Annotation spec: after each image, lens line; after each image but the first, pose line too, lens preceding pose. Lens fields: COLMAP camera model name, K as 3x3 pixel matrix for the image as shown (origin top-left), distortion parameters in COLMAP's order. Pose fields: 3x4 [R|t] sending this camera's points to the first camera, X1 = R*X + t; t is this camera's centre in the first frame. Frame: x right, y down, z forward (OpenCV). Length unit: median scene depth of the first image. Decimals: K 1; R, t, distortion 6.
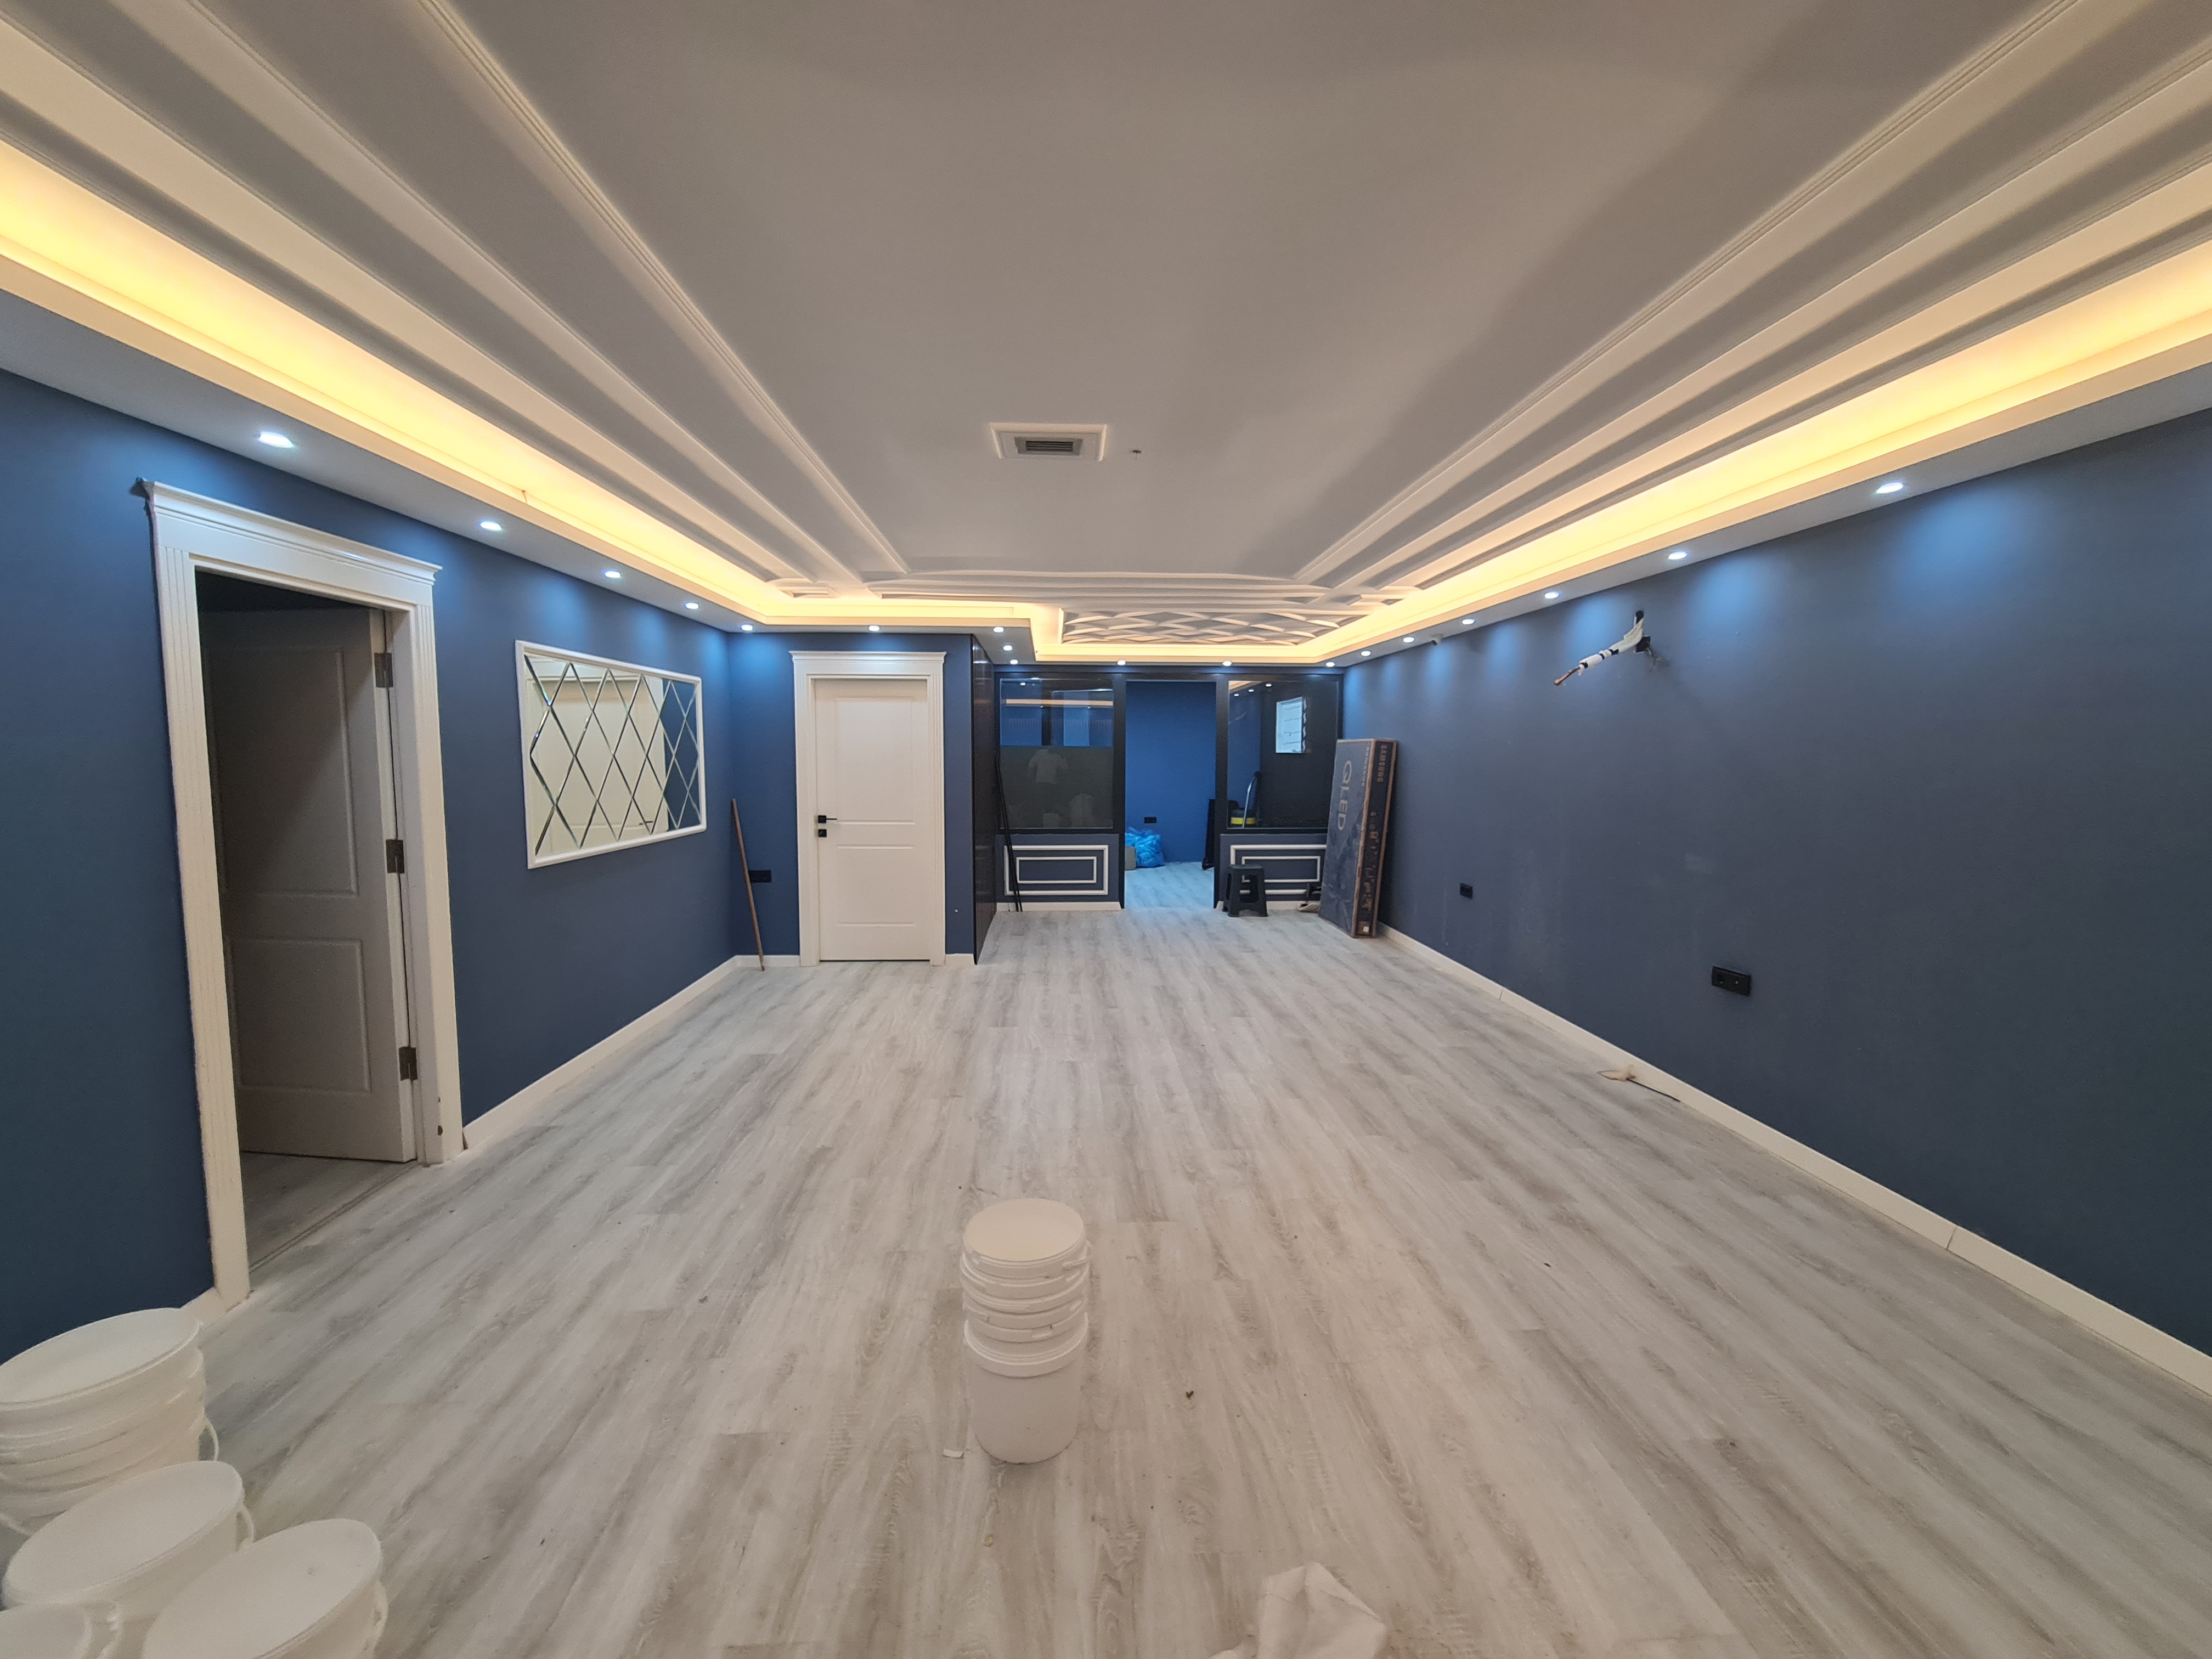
lens RADIAL K [[905.3, 0, 1104.9], [0, 905.3, 817.6], [0, 0, 1]] dist [0.003159, 0.000398]
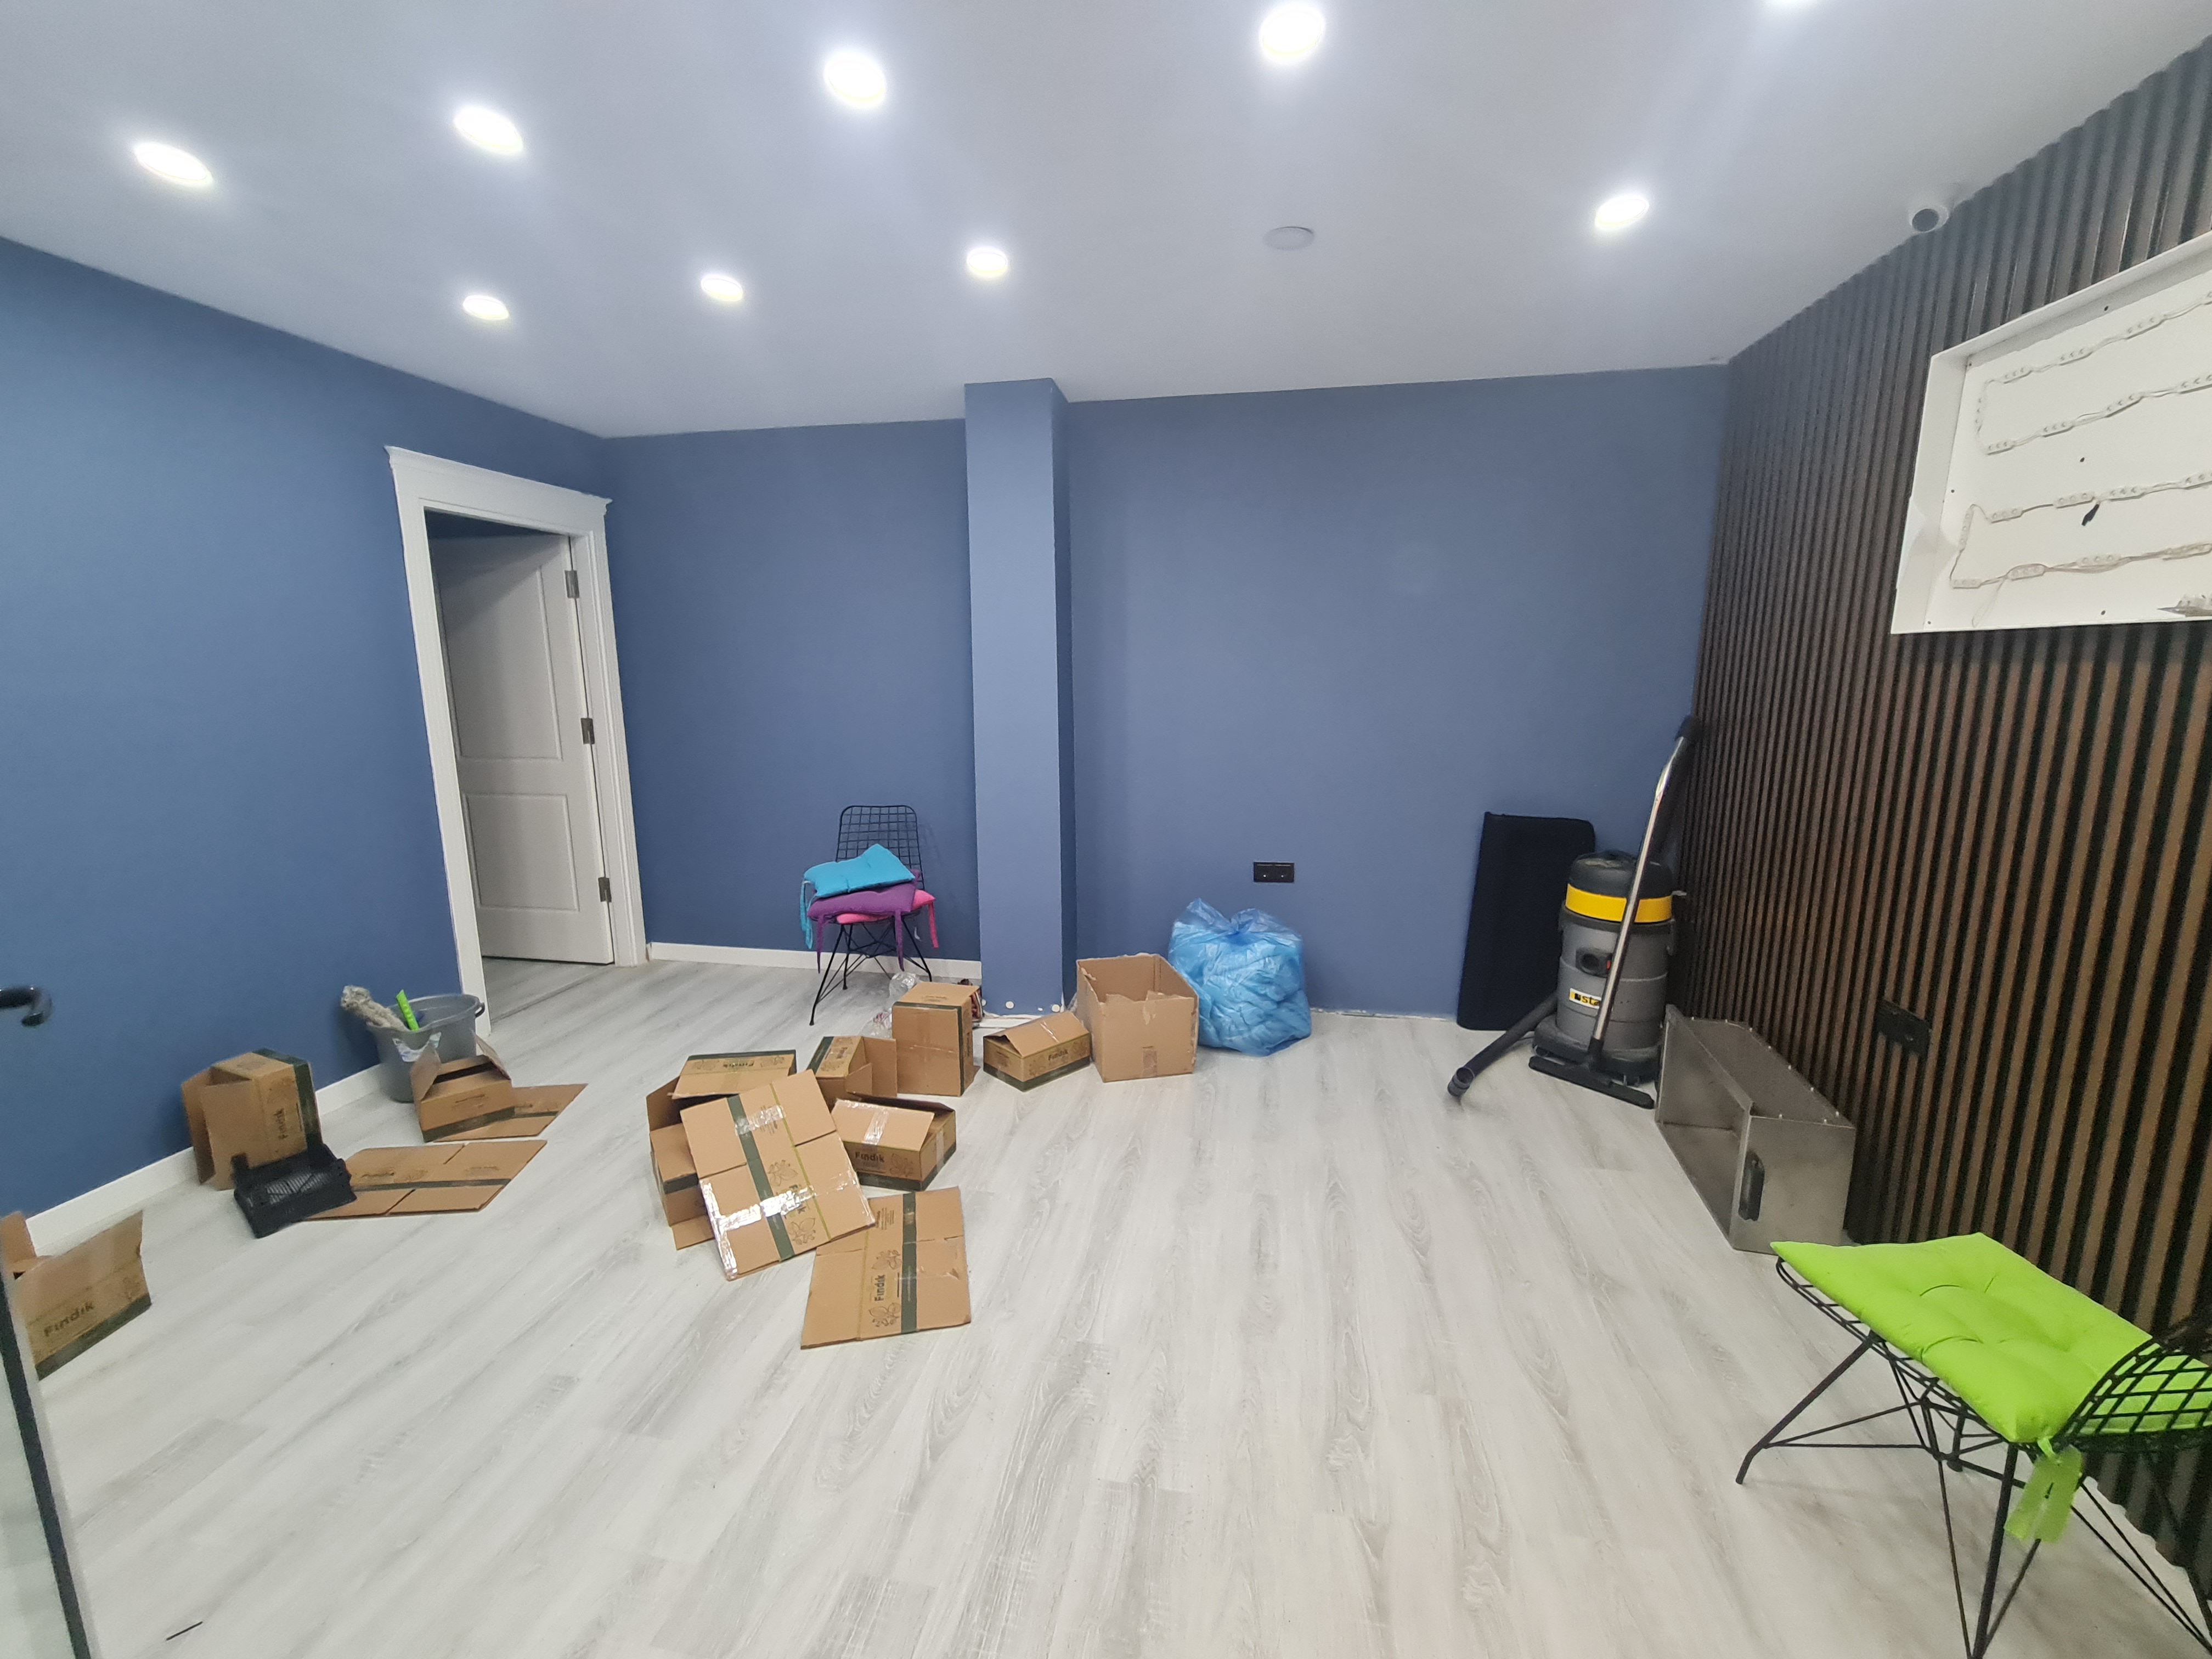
lens RADIAL K [[905.3, 0, 1105.3], [0, 905.3, 822.3], [0, 0, 1]] dist [0.003159, 0.000398]
pose [[0.970839, 0.044804, -0.235508, 0.127194], [-0.021115, 0.994544, 0.102164, -0.084172], [0.238800, -0.094212, 0.966488, 1.335040]]
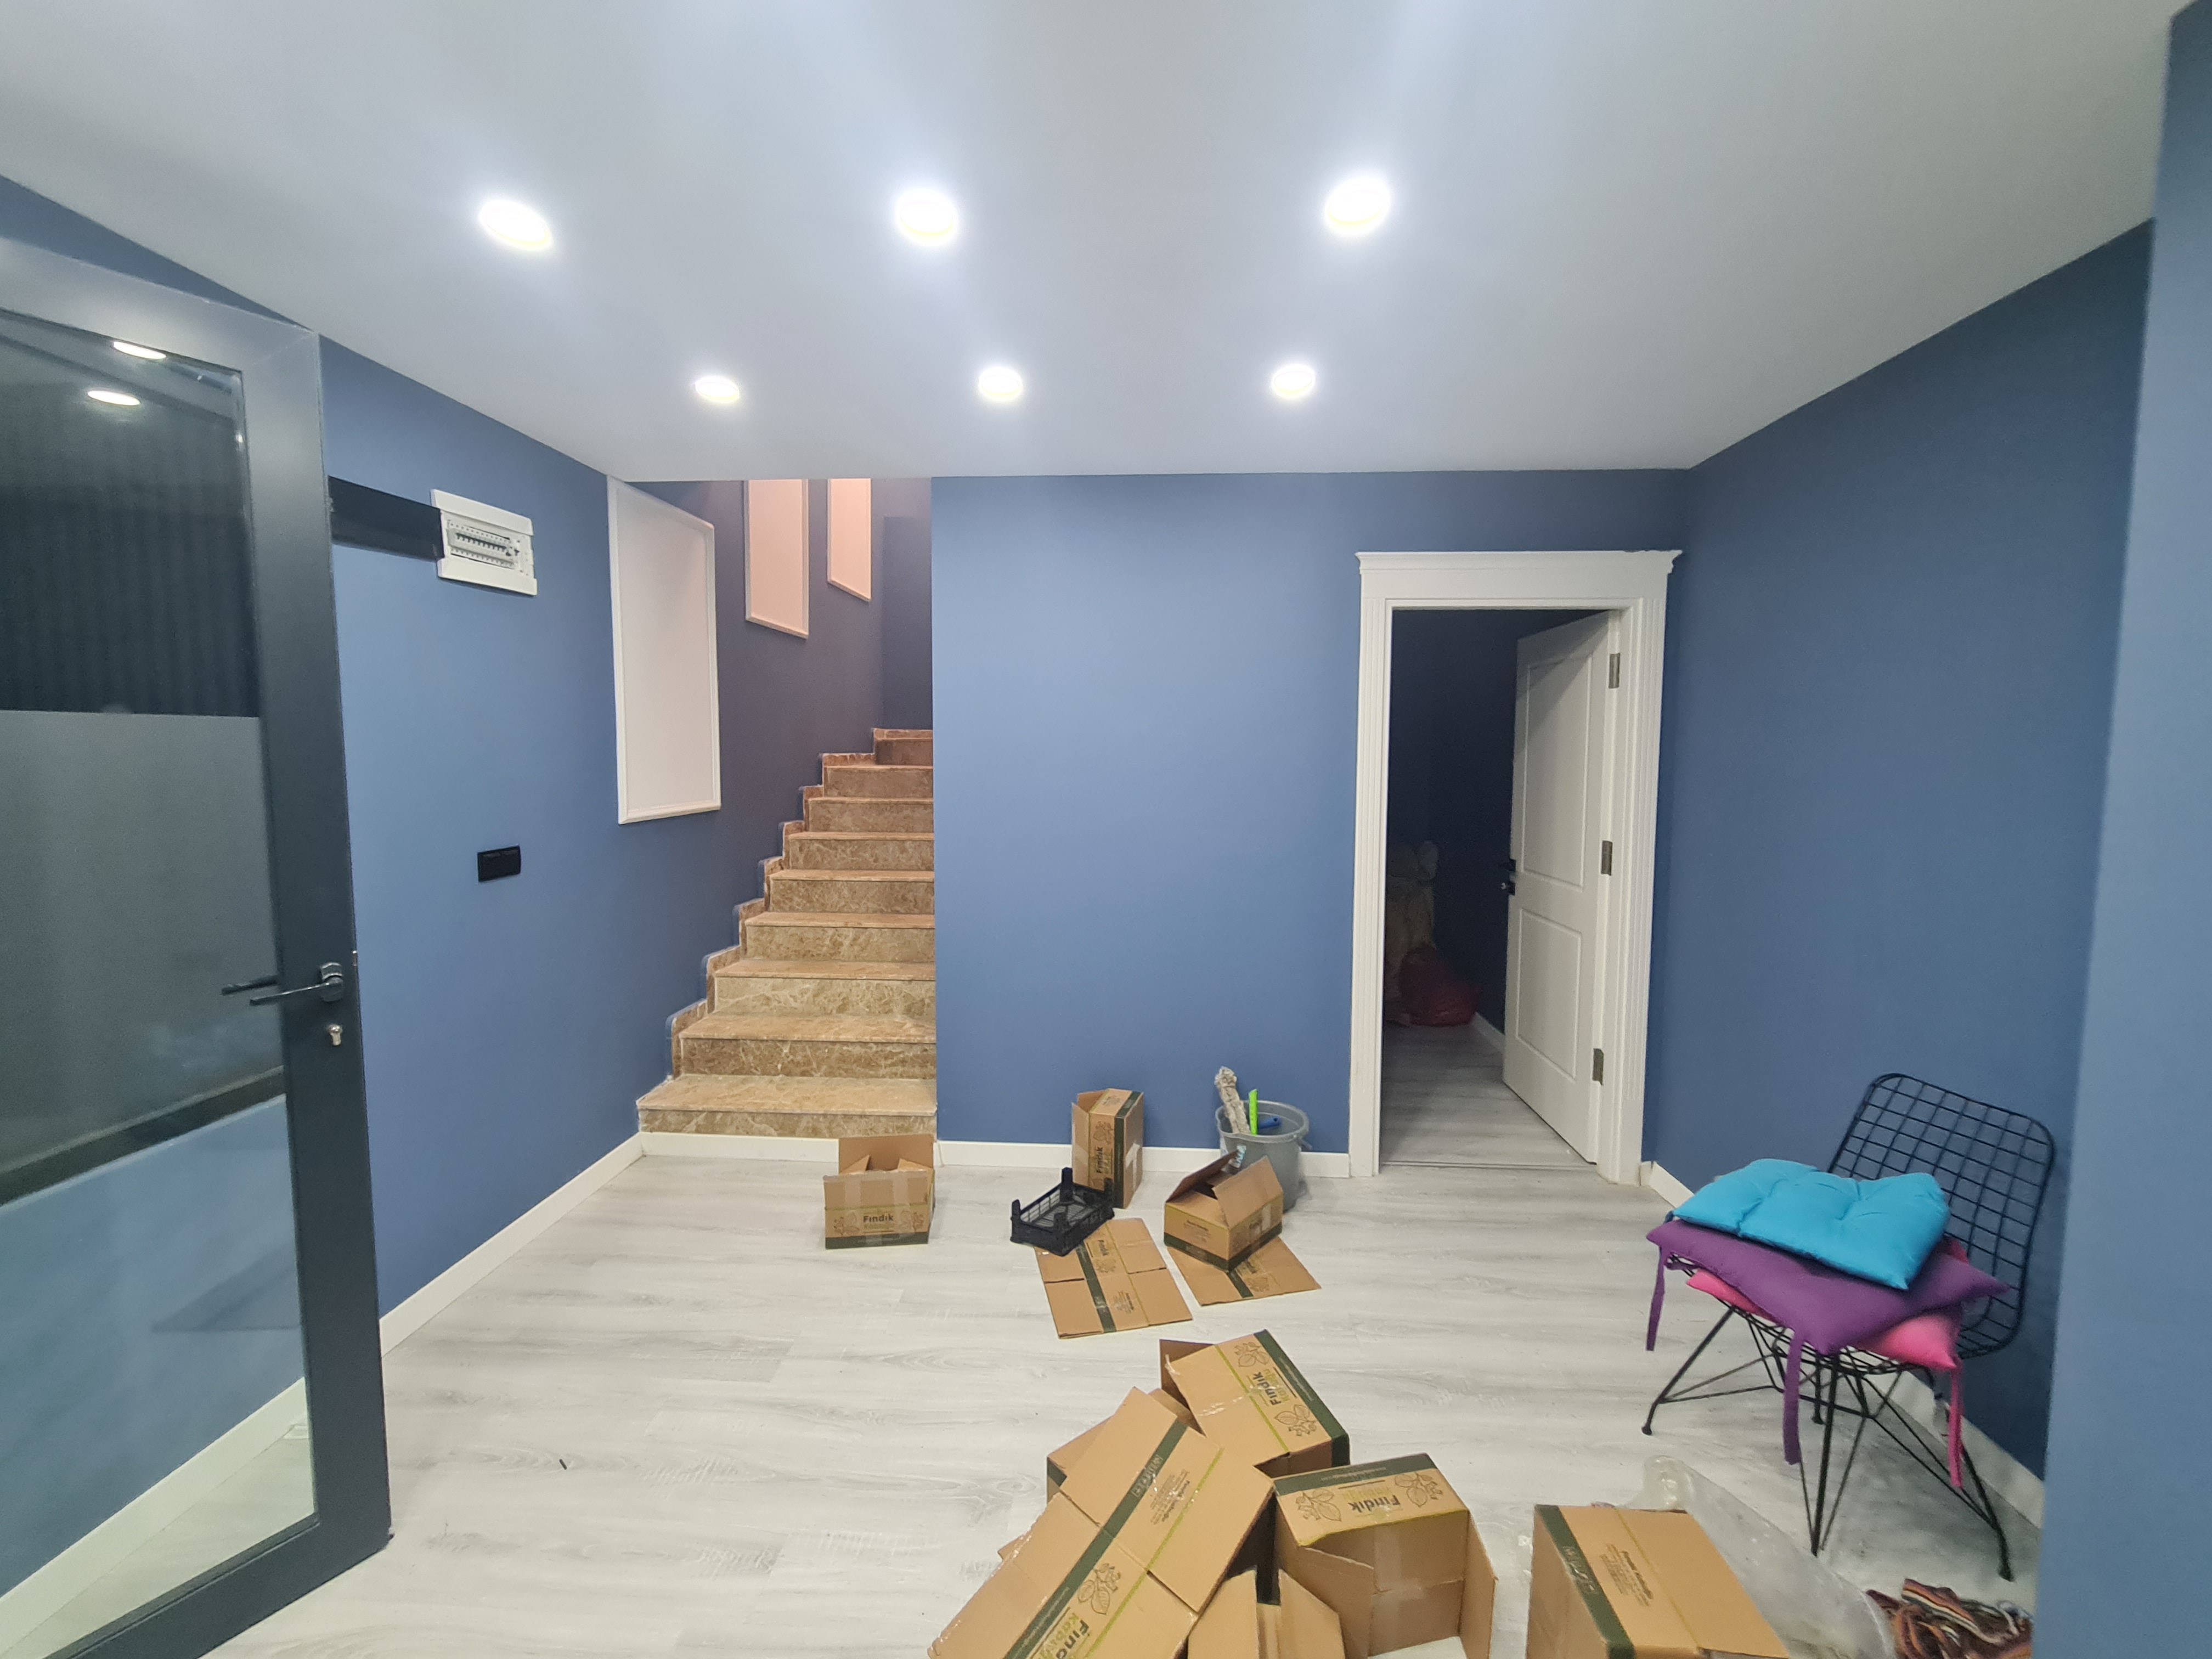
lens RADIAL K [[905.3, 0, 1111.2], [0, 905.3, 829.9], [0, 0, 1]] dist [0.003159, 0.000398]
pose [[-0.102715, 0.089992, -0.990632, 0.131414], [-0.081001, 0.991835, 0.098500, -0.119069], [0.991407, 0.090359, -0.094587, 1.669282]]
